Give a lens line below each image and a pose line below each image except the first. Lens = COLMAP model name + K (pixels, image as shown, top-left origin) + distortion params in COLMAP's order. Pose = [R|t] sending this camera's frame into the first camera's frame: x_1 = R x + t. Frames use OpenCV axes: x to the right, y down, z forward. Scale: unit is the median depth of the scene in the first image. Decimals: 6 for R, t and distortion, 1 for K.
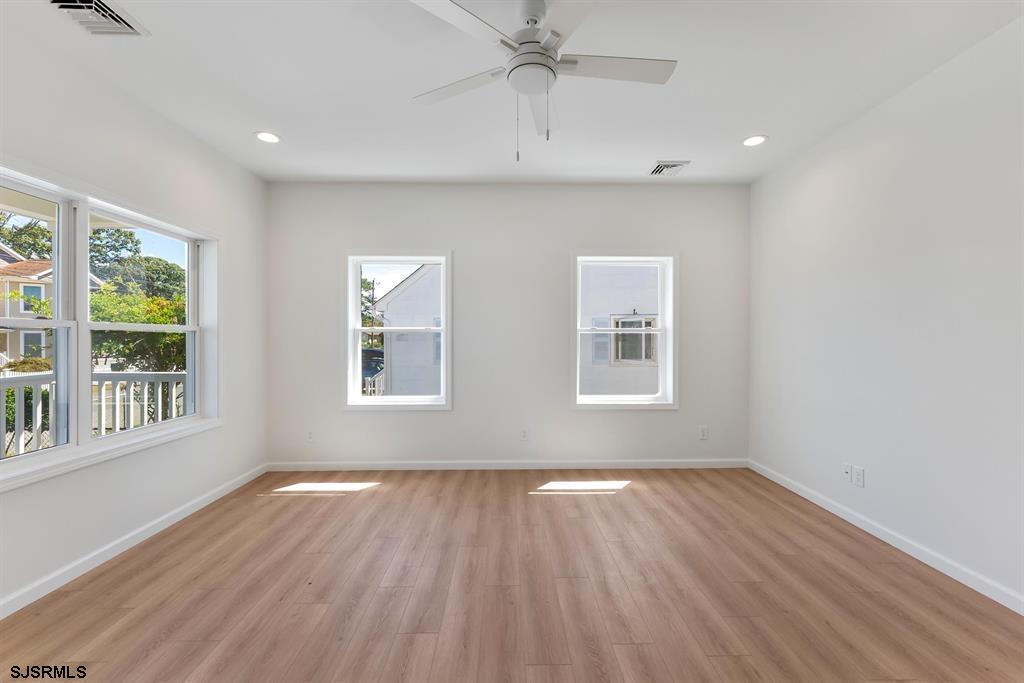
lens RADIAL K [[414.7, 0, 509.7], [0, 414.7, 348.1], [0, 0, 1]] dist [0.000037, -0.000925]
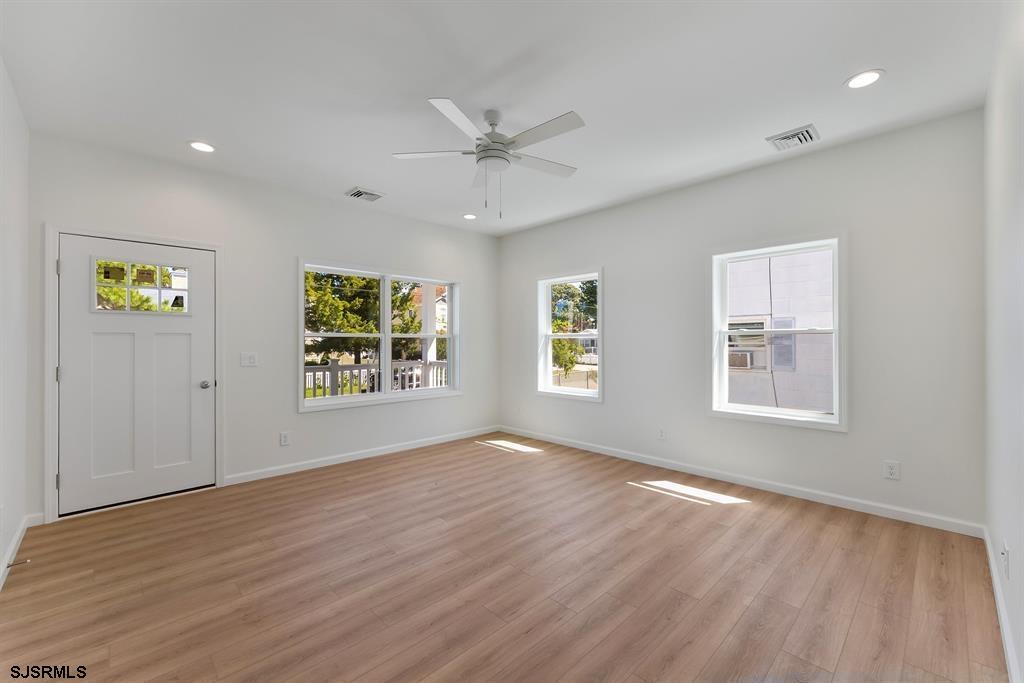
lens RADIAL K [[414.7, 0, 522.9], [0, 414.7, 342.0], [0, 0, 1]] dist [0.000037, -0.000925]
pose [[0.693761, -0.002001, -0.720203, 0.627635], [-0.015400, 0.999726, -0.017612, 0.004407], [0.720041, 0.023310, 0.693540, 0.033271]]
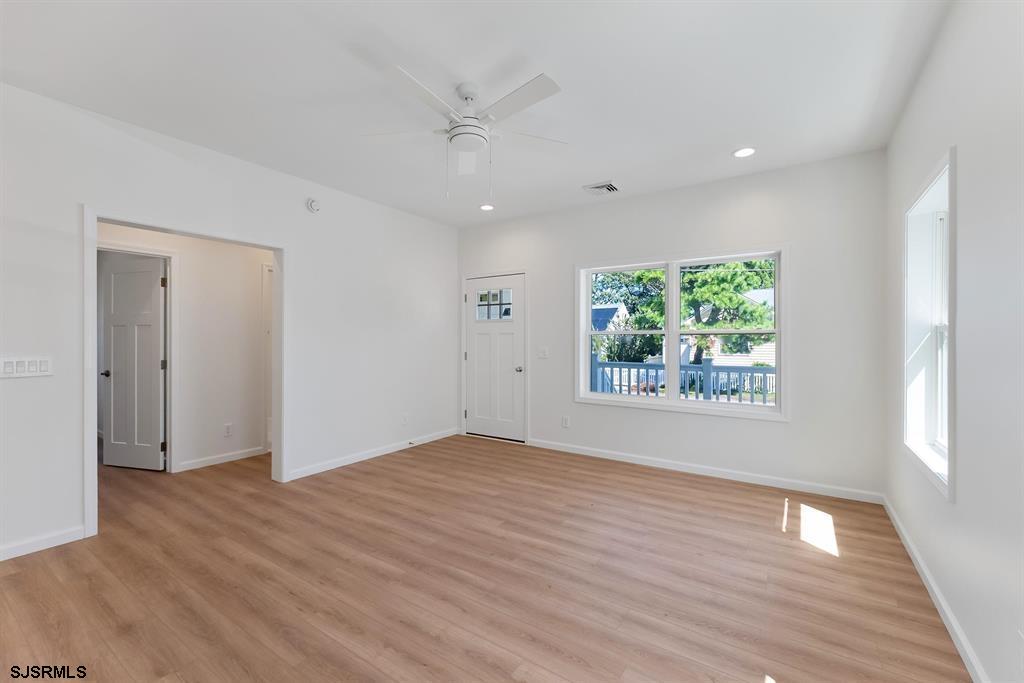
lens RADIAL K [[414.7, 0, 500.1], [0, 414.7, 341.0], [0, 0, 1]] dist [0.000037, -0.000925]
pose [[-0.571598, 0.001372, -0.820532, 0.572362], [-0.021174, 0.999641, 0.016421, -0.018872], [0.820260, 0.026760, -0.571364, 0.979788]]
